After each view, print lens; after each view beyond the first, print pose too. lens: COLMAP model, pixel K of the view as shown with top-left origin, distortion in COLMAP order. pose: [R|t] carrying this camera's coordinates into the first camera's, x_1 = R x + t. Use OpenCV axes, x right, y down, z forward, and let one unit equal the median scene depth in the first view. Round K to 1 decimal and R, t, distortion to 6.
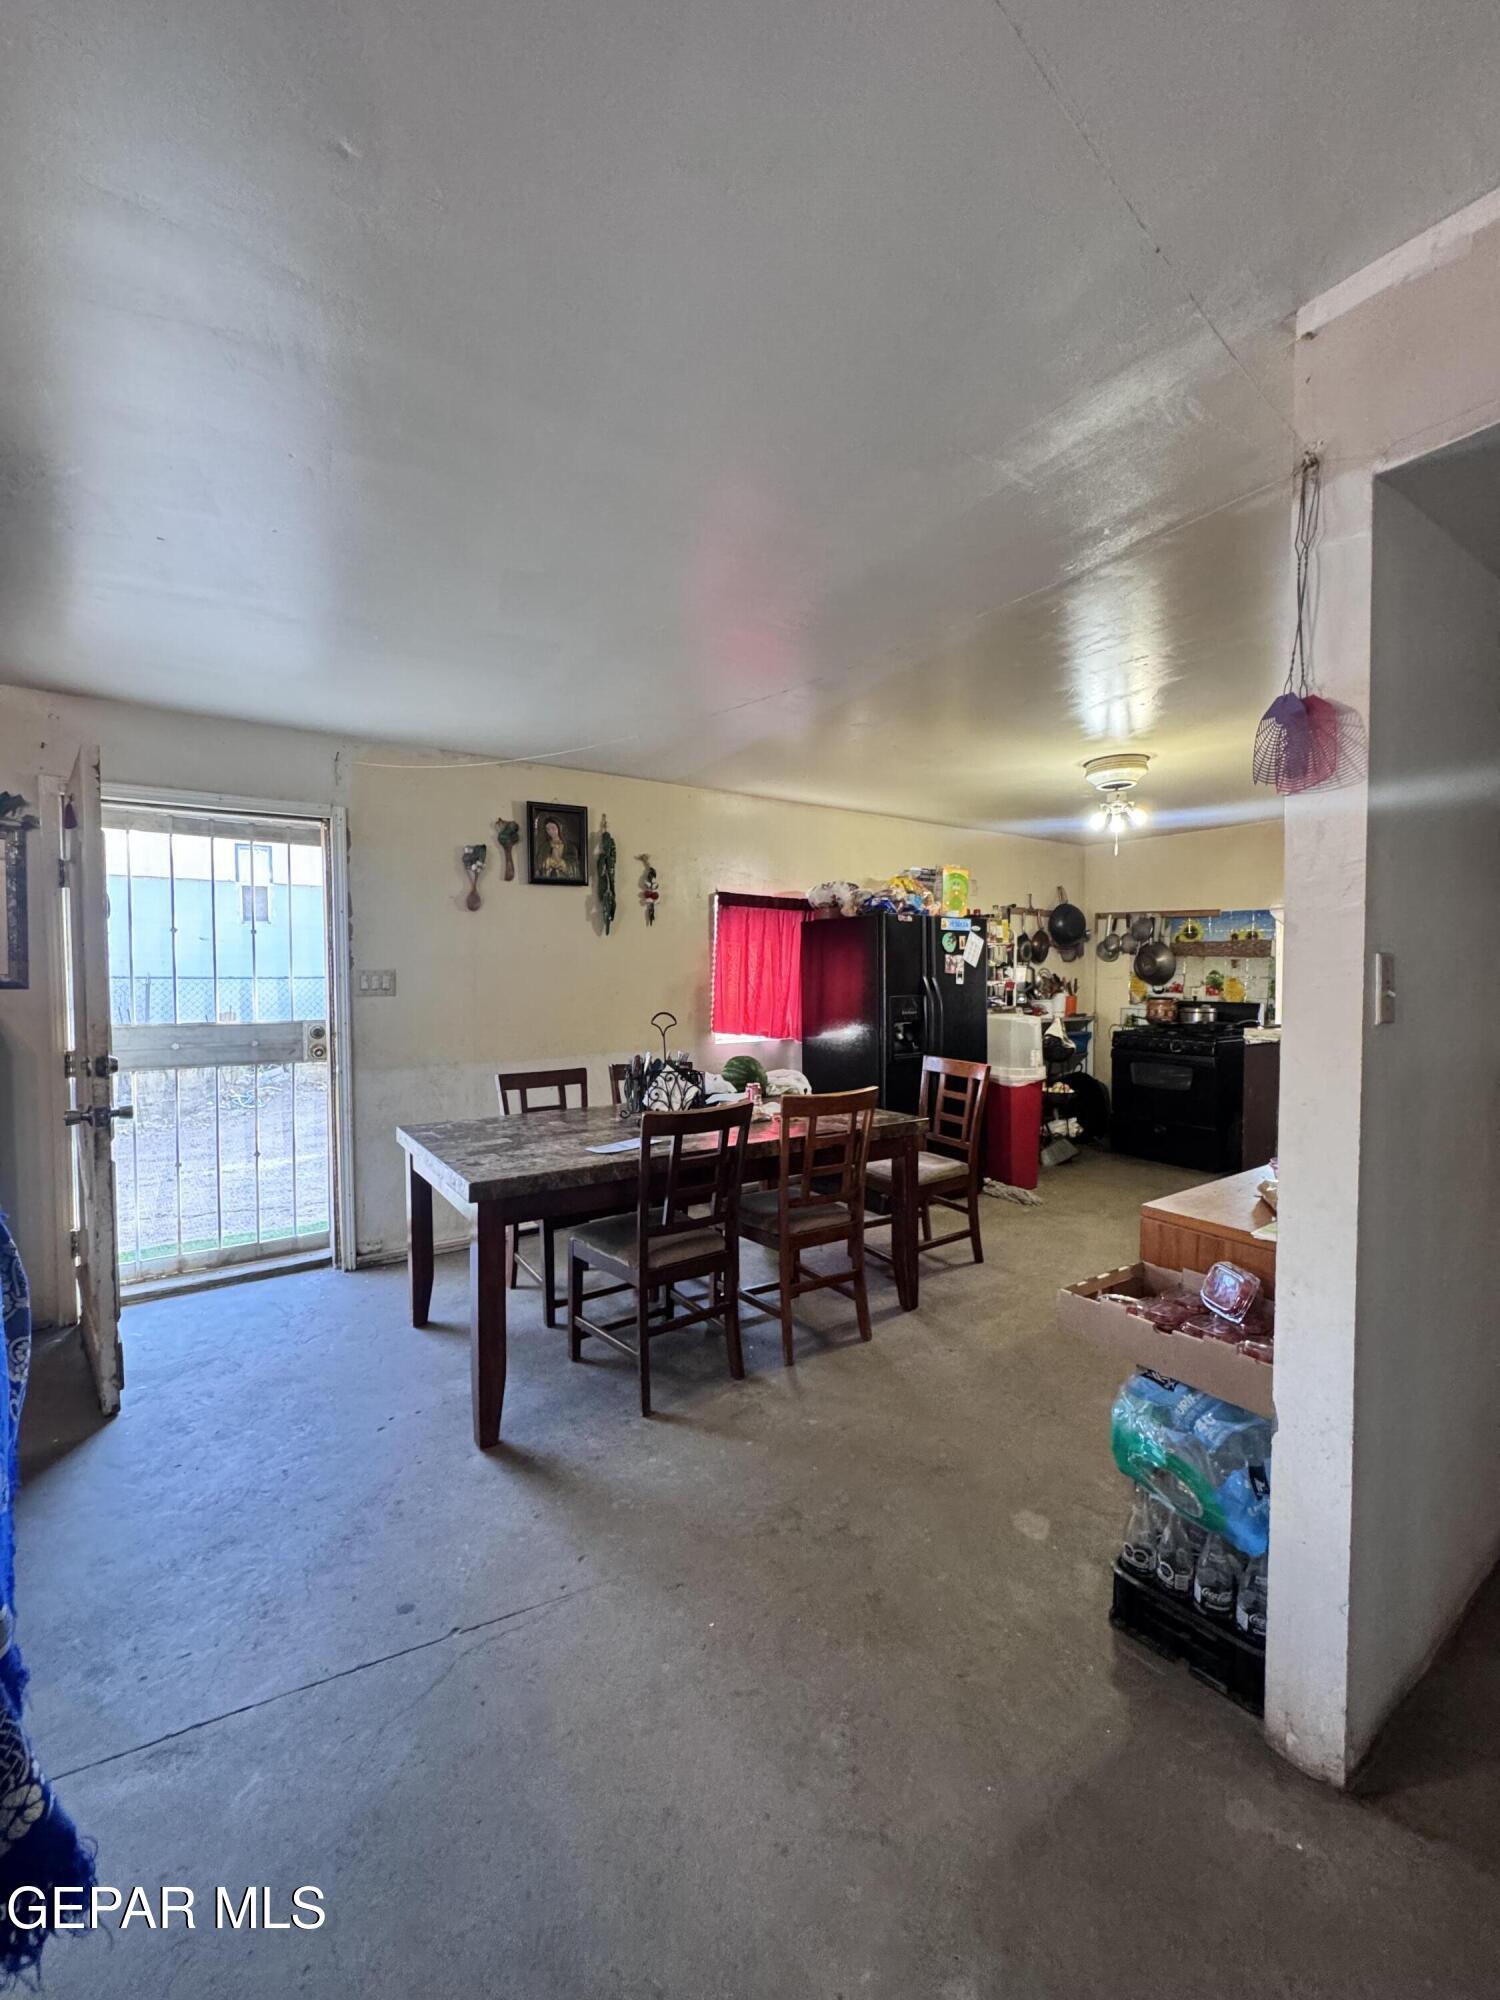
lens RADIAL K [[801.5, 0, 749.9], [0, 801.5, 997.8], [0, 0, 1]] dist [-0.003362, 0.000442]
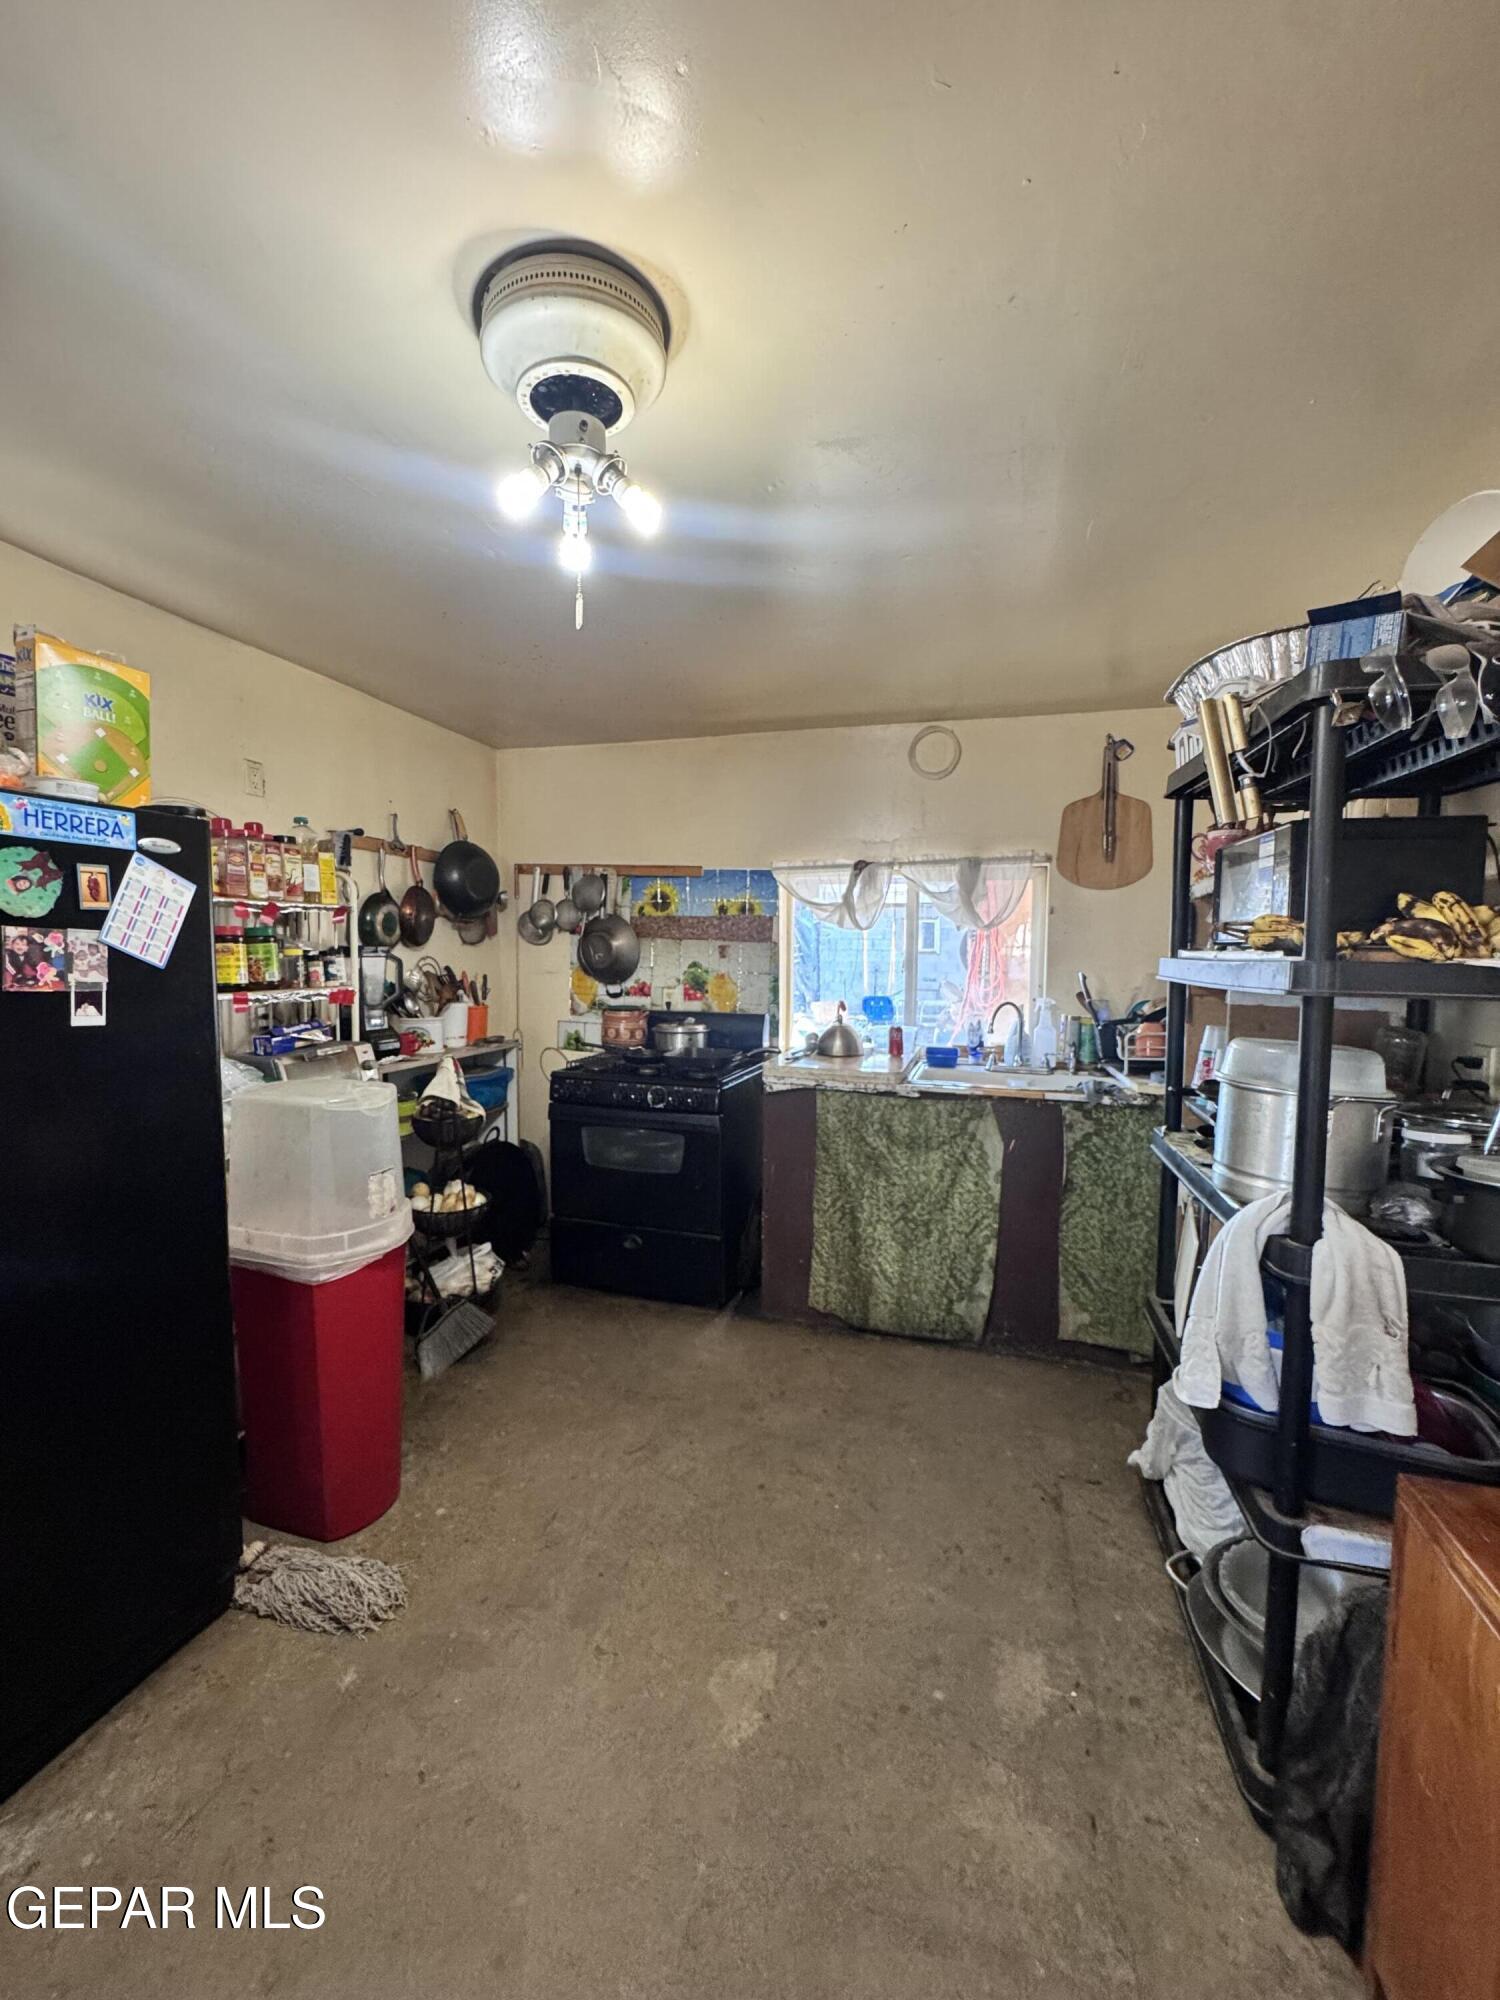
lens RADIAL K [[801.5, 0, 744.4], [0, 801.5, 997.2], [0, 0, 1]] dist [-0.003362, 0.000442]
pose [[0.772608, -0.031789, 0.634087, 0.257166], [0.012662, 0.999319, 0.034672, -0.034643], [-0.634757, -0.018759, 0.772484, 0.605128]]
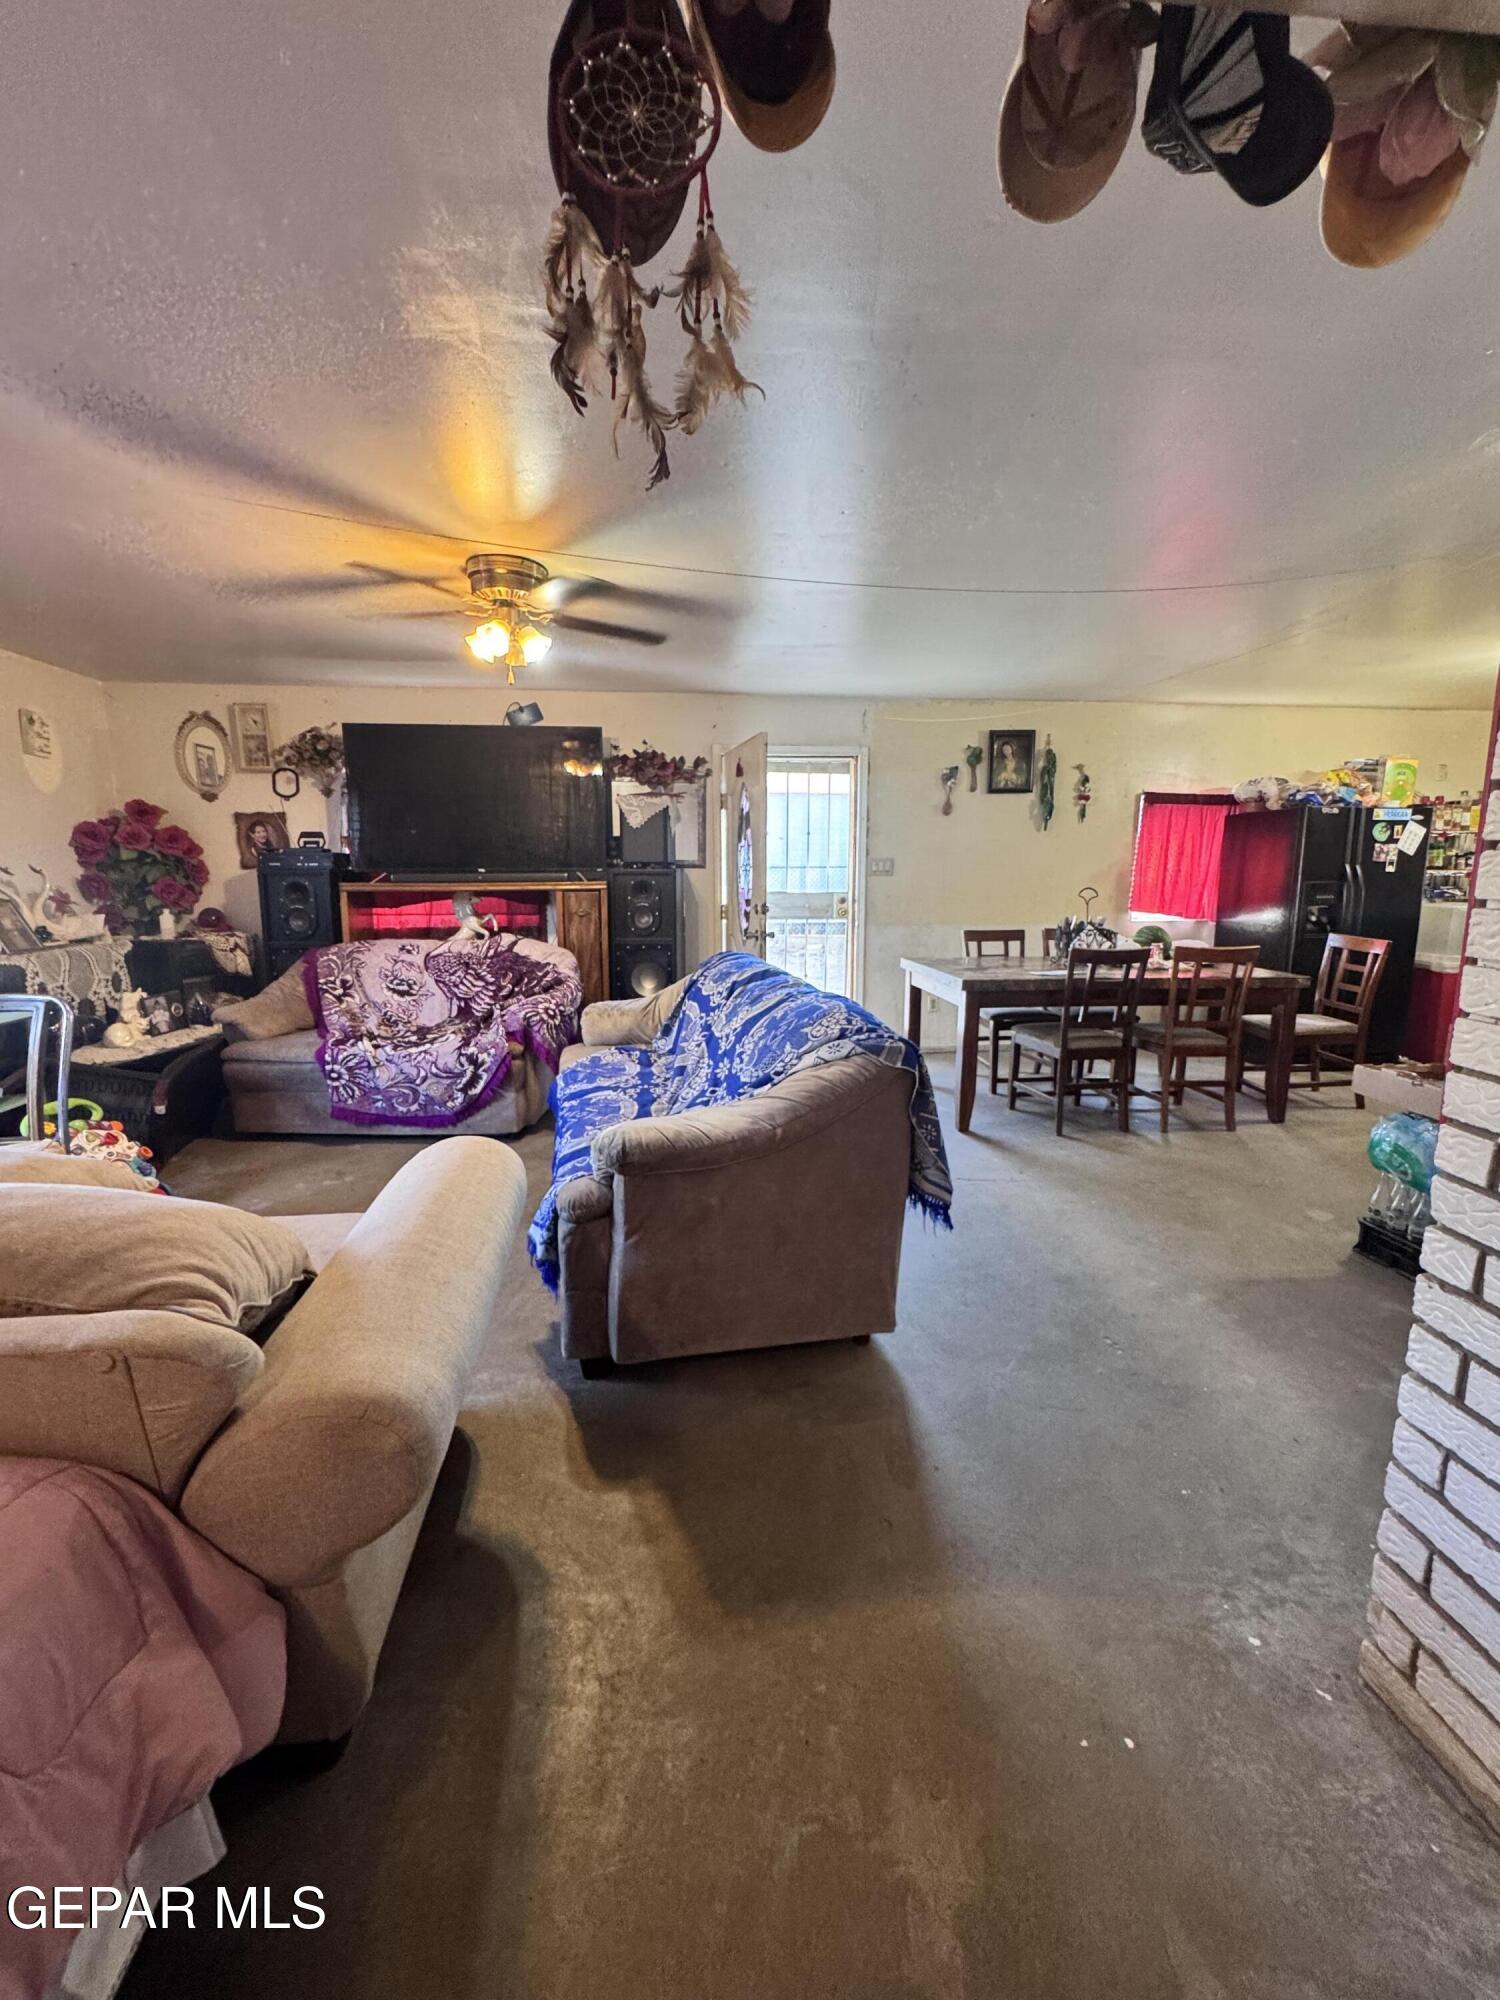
lens RADIAL K [[801.5, 0, 749.9], [0, 801.5, 998.8], [0, 0, 1]] dist [-0.003362, 0.000442]
pose [[0.877110, 0.081031, -0.473404, 0.033153], [-0.017591, 0.990424, 0.136934, 0.018905], [0.479967, -0.111778, 0.870137, -0.339827]]
